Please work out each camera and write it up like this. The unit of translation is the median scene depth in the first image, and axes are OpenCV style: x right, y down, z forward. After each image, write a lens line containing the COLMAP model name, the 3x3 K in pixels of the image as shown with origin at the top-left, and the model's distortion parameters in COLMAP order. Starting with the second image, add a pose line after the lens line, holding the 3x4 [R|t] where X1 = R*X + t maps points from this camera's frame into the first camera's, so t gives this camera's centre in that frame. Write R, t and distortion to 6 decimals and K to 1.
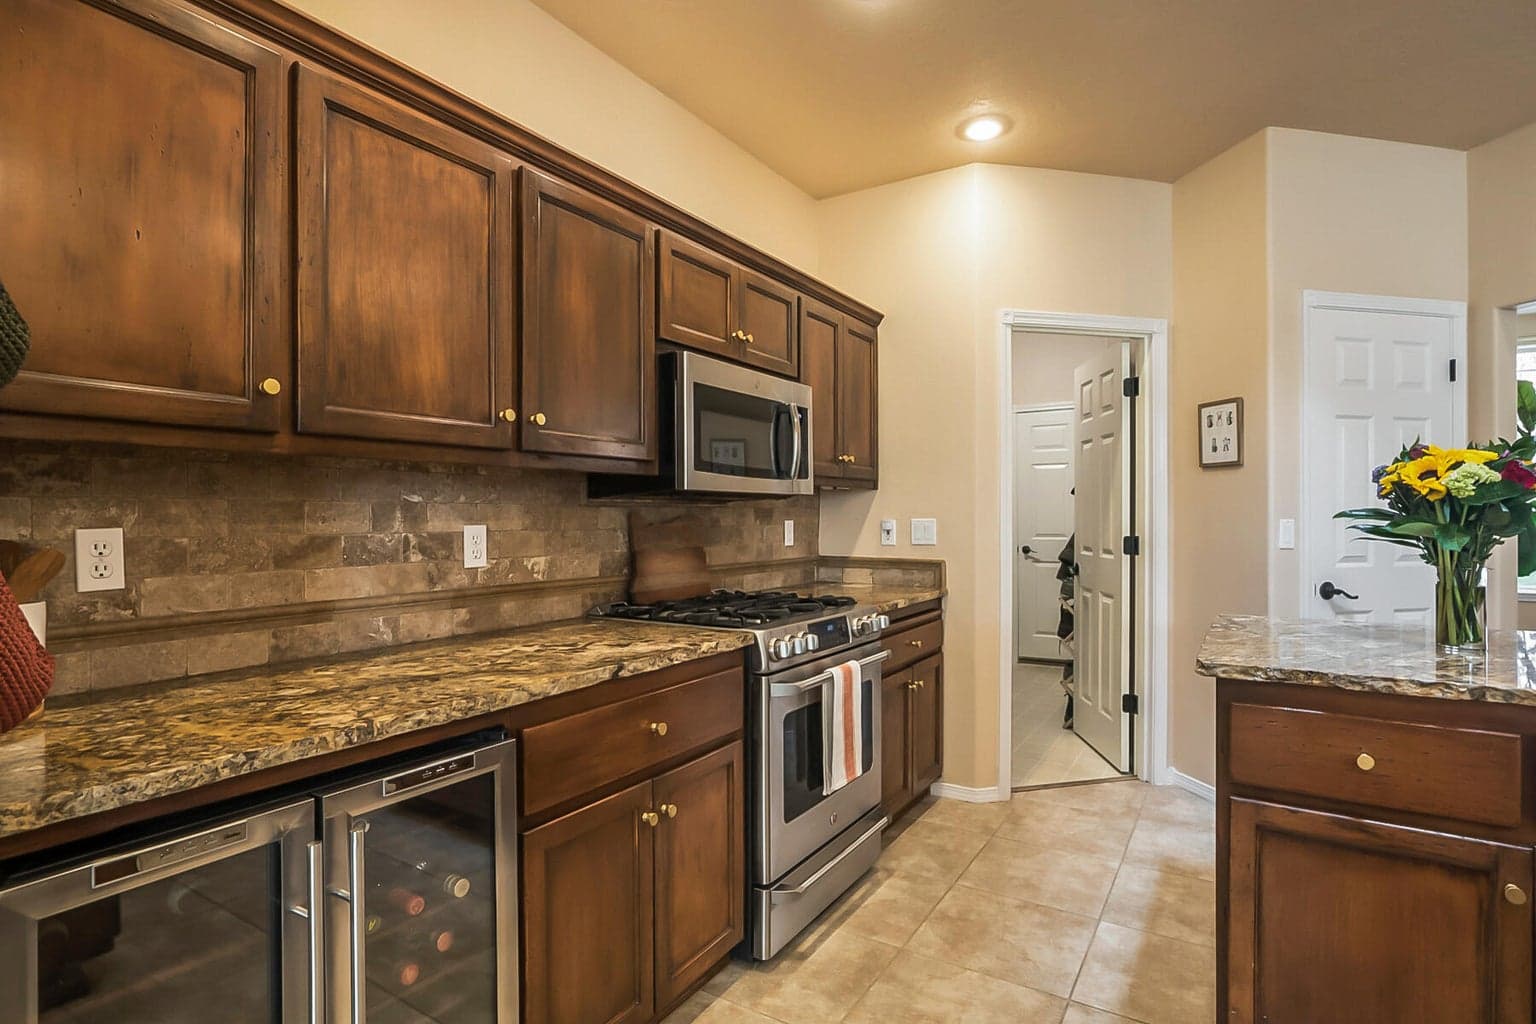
lens RADIAL K [[776.7, 0, 768.0], [0, 776.7, 512.0], [0, 0, 1]] dist [-0.023789, 0.009386]
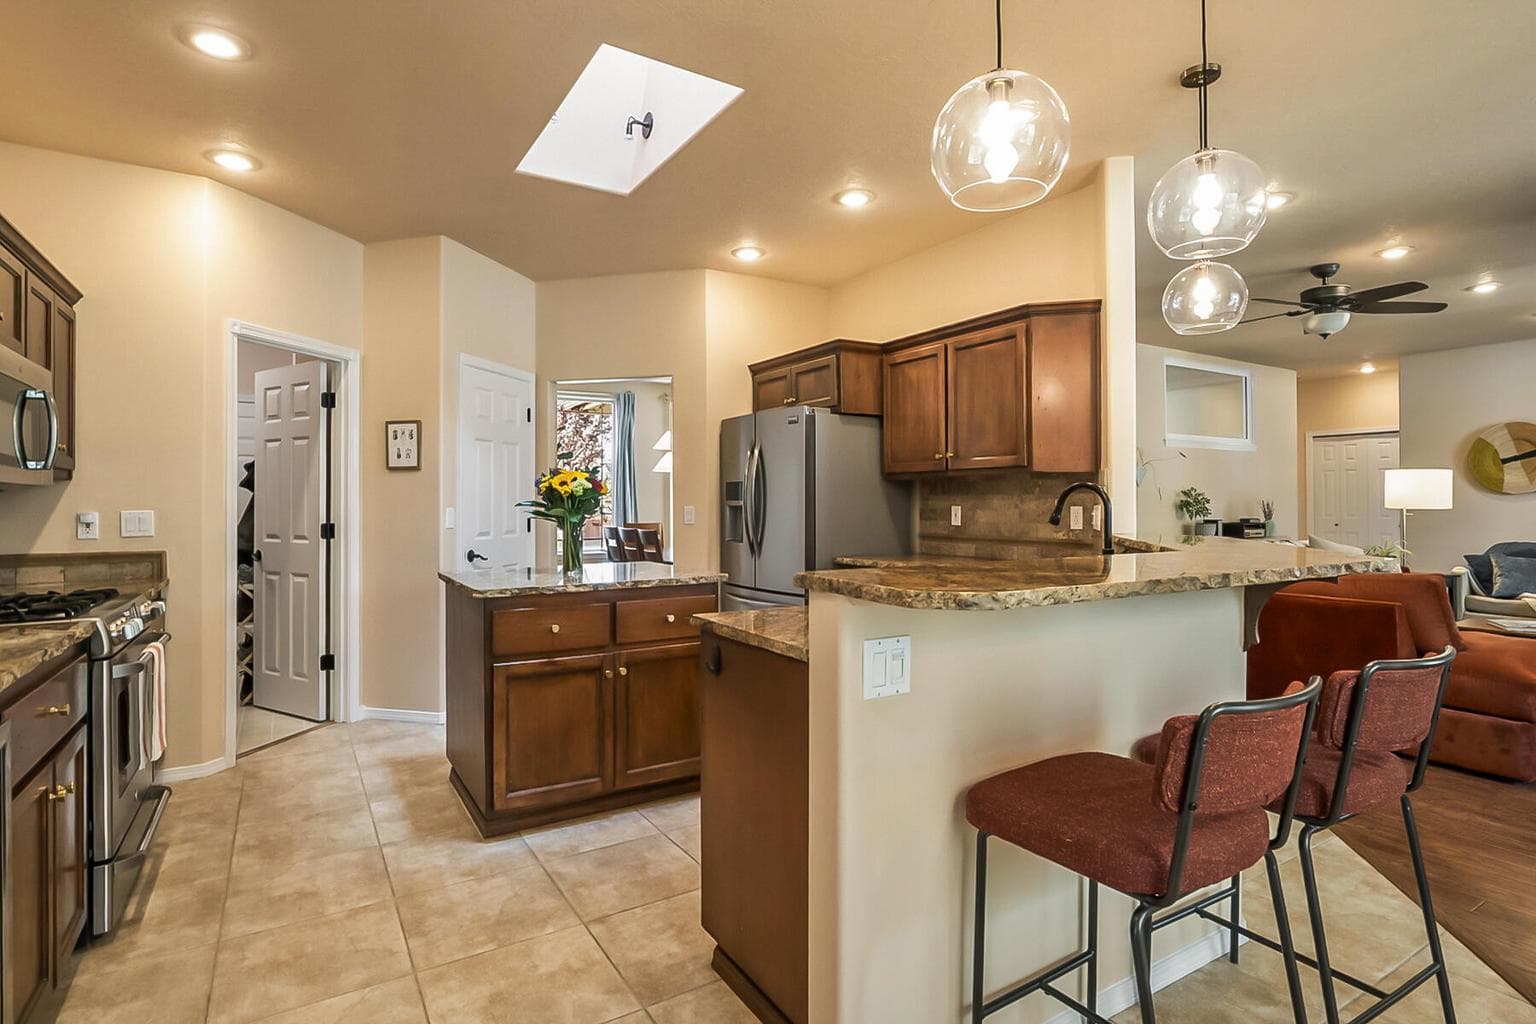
lens RADIAL K [[780.1, 0, 771.2], [0, 780.1, 499.3], [0, 0, 1]] dist [-0.023355, 0.010674]
pose [[0.437271, 0.002246, 0.899327, -0.464319], [0.002294, 0.999991, -0.003612, -0.000404], [-0.899327, 0.003643, 0.437262, -0.226322]]
